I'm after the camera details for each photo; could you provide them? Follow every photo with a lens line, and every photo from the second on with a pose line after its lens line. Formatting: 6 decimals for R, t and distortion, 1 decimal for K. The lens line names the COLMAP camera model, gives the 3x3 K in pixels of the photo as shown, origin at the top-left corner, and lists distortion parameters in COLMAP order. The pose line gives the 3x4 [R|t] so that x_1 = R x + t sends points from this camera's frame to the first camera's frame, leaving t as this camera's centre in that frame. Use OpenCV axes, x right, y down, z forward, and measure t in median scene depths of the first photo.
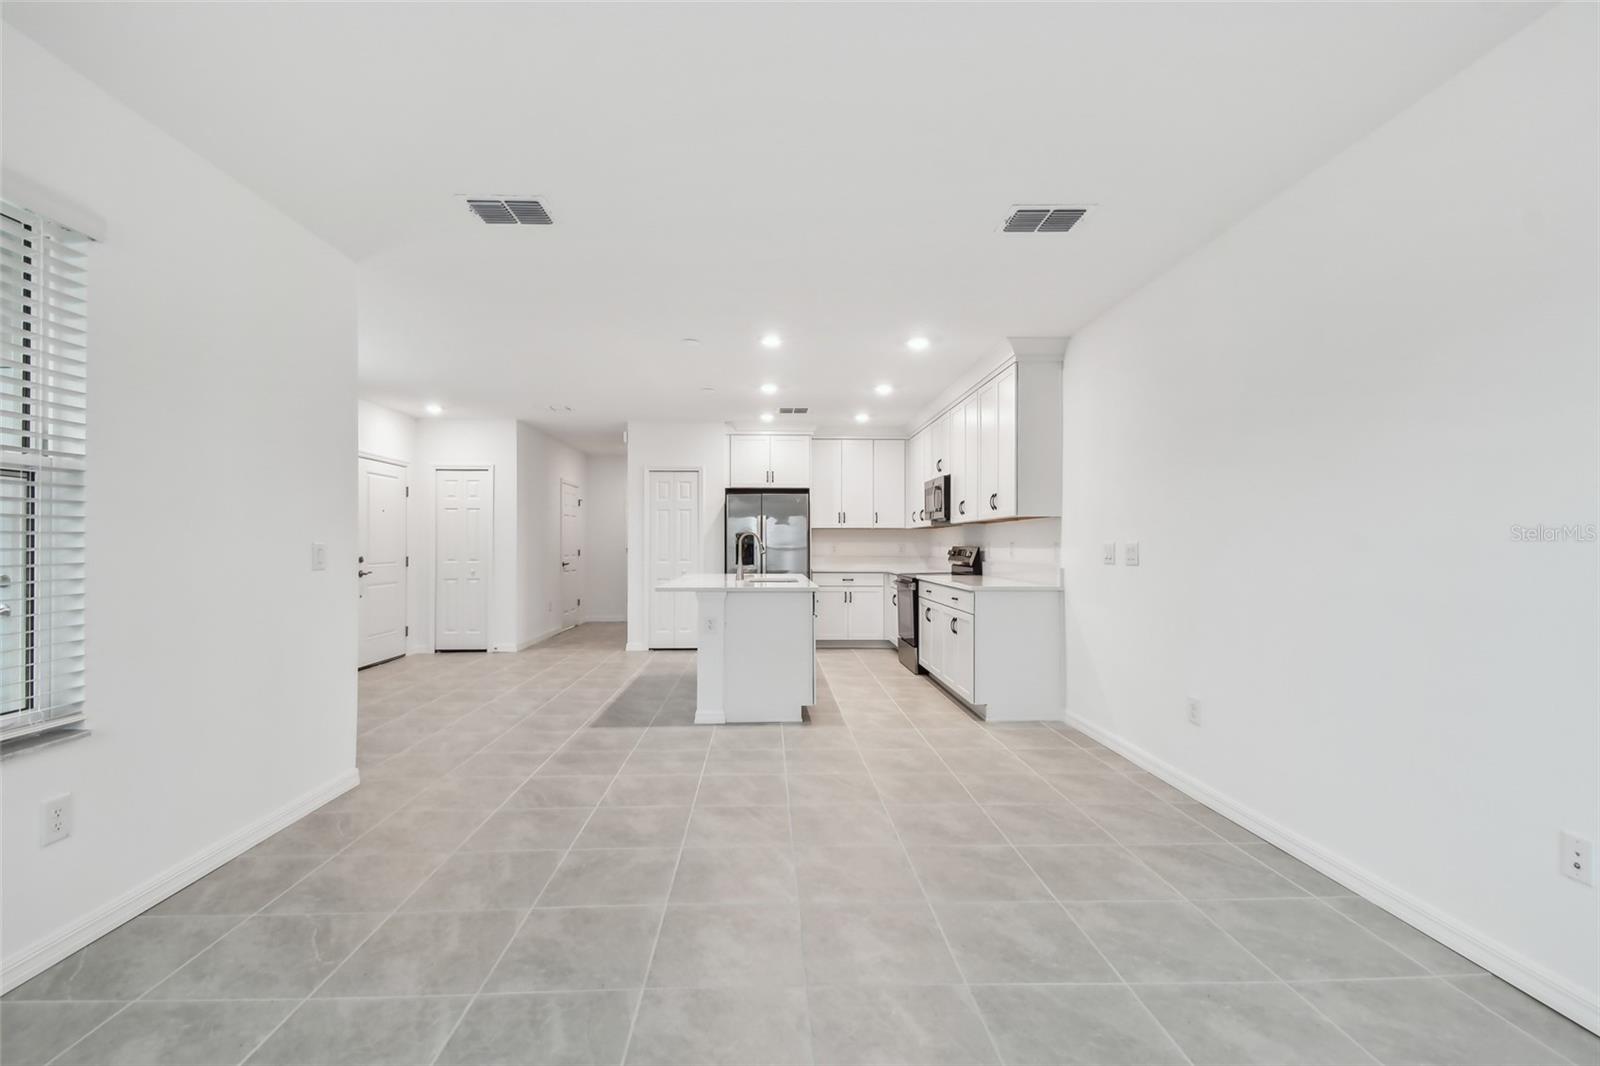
lens RADIAL K [[705.3, 0, 785.0], [0, 705.3, 544.1], [0, 0, 1]] dist [0.049398, -0.022361]
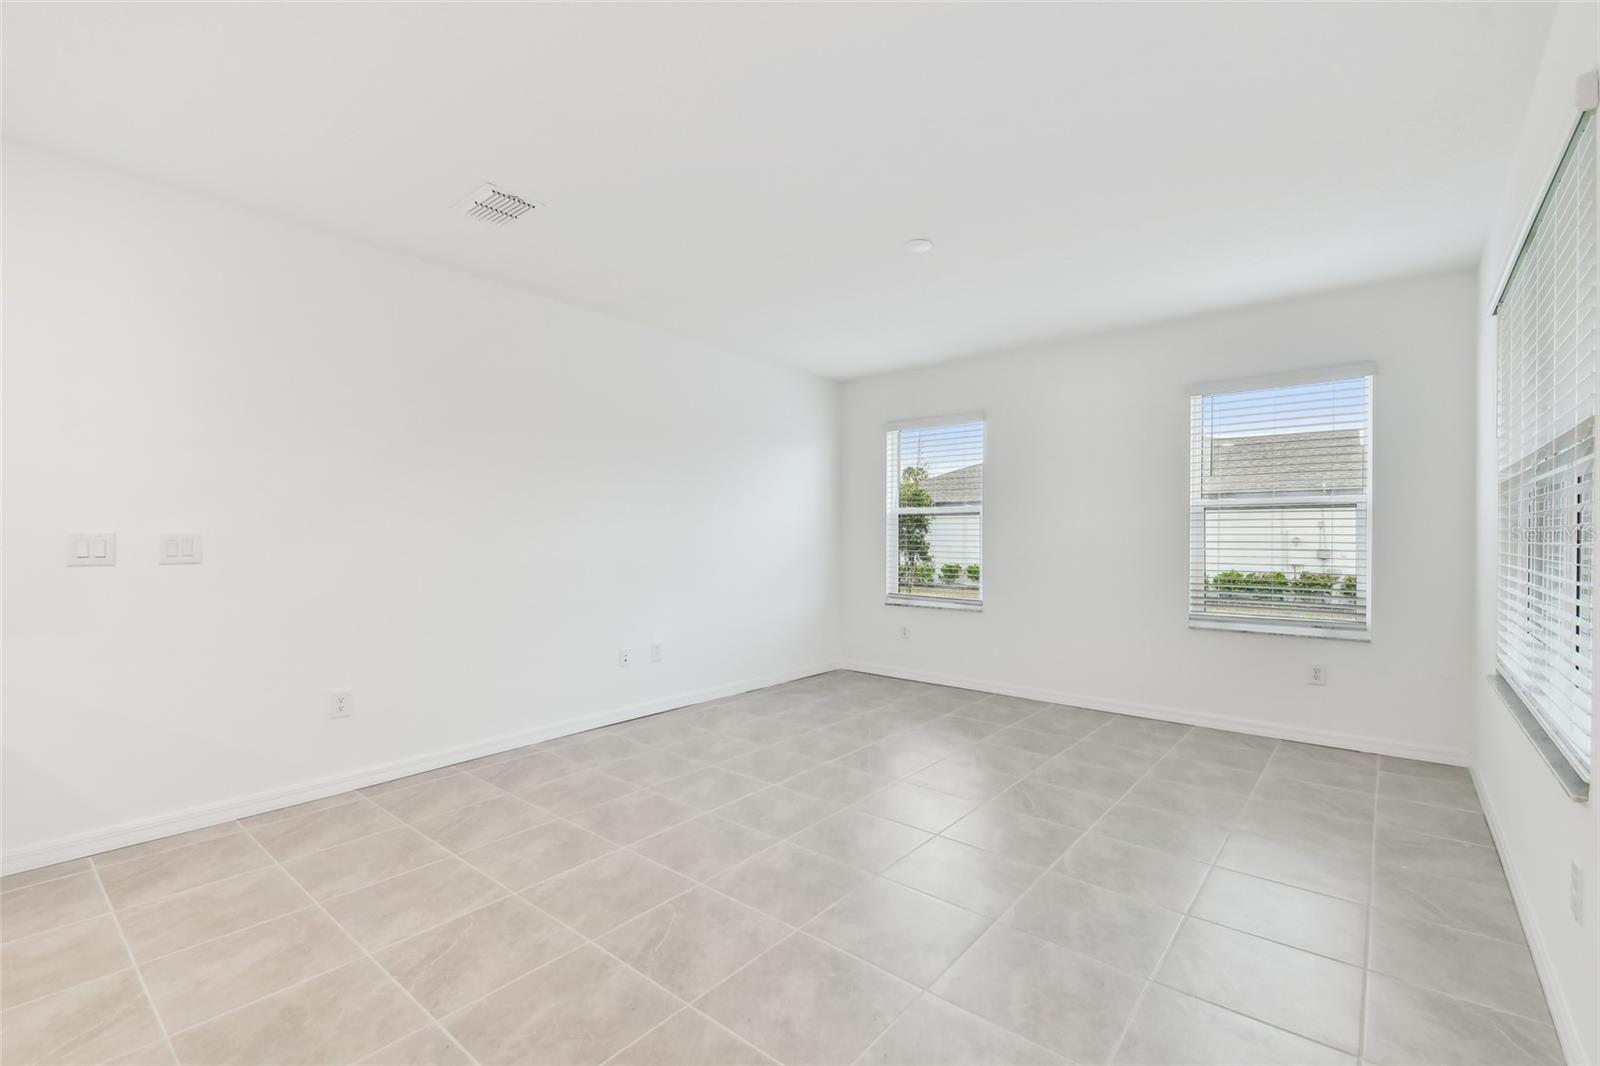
lens RADIAL K [[699.7, 0, 792.7], [0, 699.7, 536.7], [0, 0, 1]] dist [0.048214, -0.022450]
pose [[-0.749549, -0.002426, 0.661944, -0.375028], [-0.003259, 0.999995, -0.000026, -0.000139], [-0.661940, -0.002177, -0.749553, 0.914009]]
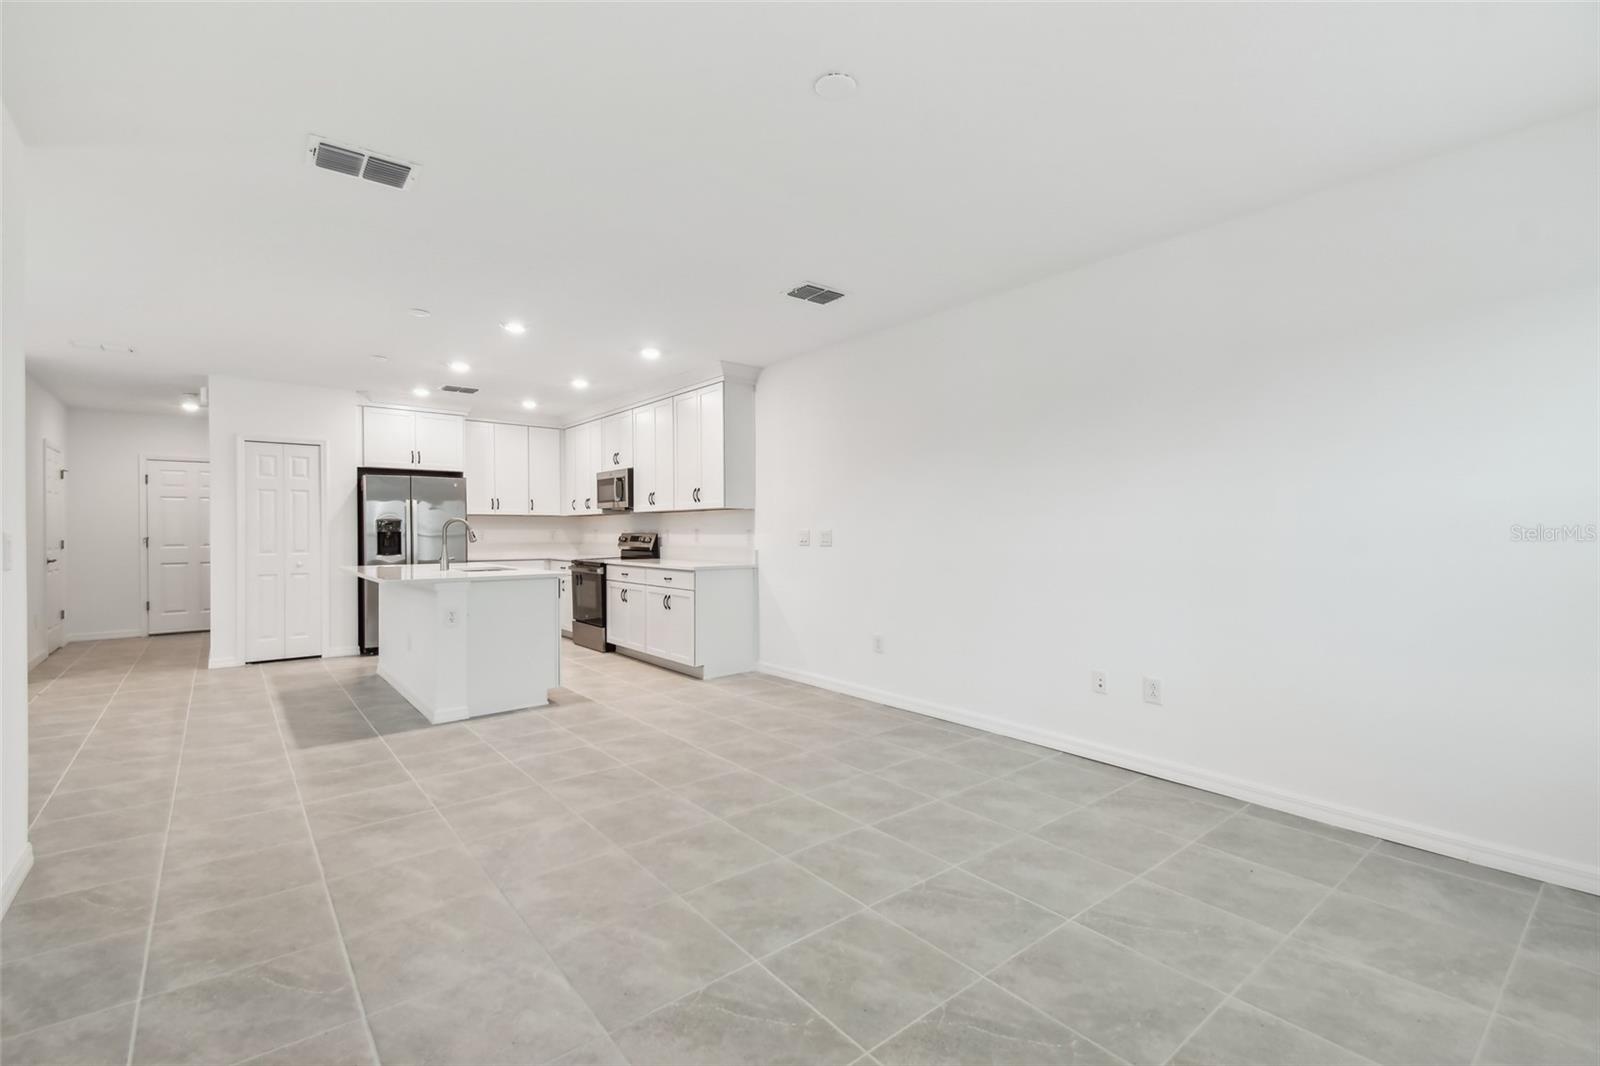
lens RADIAL K [[699.7, 0, 792.7], [0, 699.7, 536.7], [0, 0, 1]] dist [0.048214, -0.022450]
pose [[0.797783, -0.007946, 0.602892, -0.303013], [0.002514, 0.999948, 0.009853, -0.001582], [-0.602940, -0.006346, 0.797762, -0.030247]]
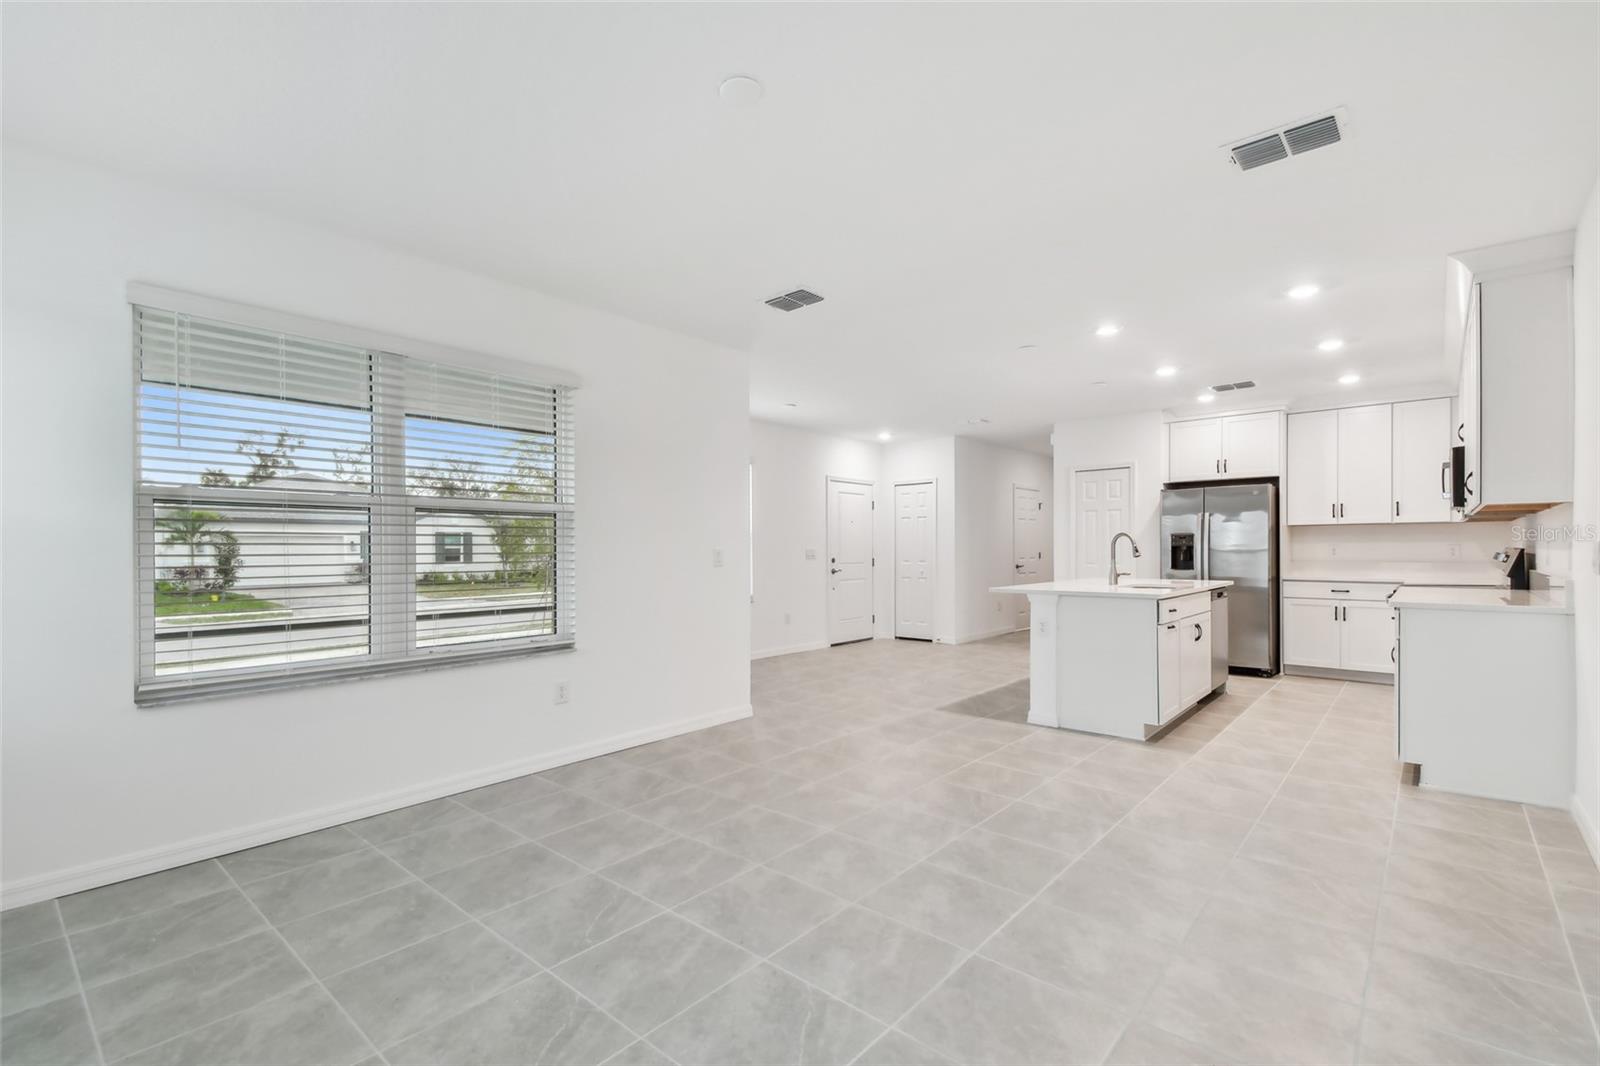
lens RADIAL K [[713.0, 0, 781.6], [0, 713.0, 551.9], [0, 0, 1]] dist [0.050132, -0.024136]
pose [[0.725448, -0.001925, -0.688274, 0.319877], [0.007063, 0.999964, 0.004648, -0.000139], [0.688241, -0.008233, 0.725436, 0.004256]]
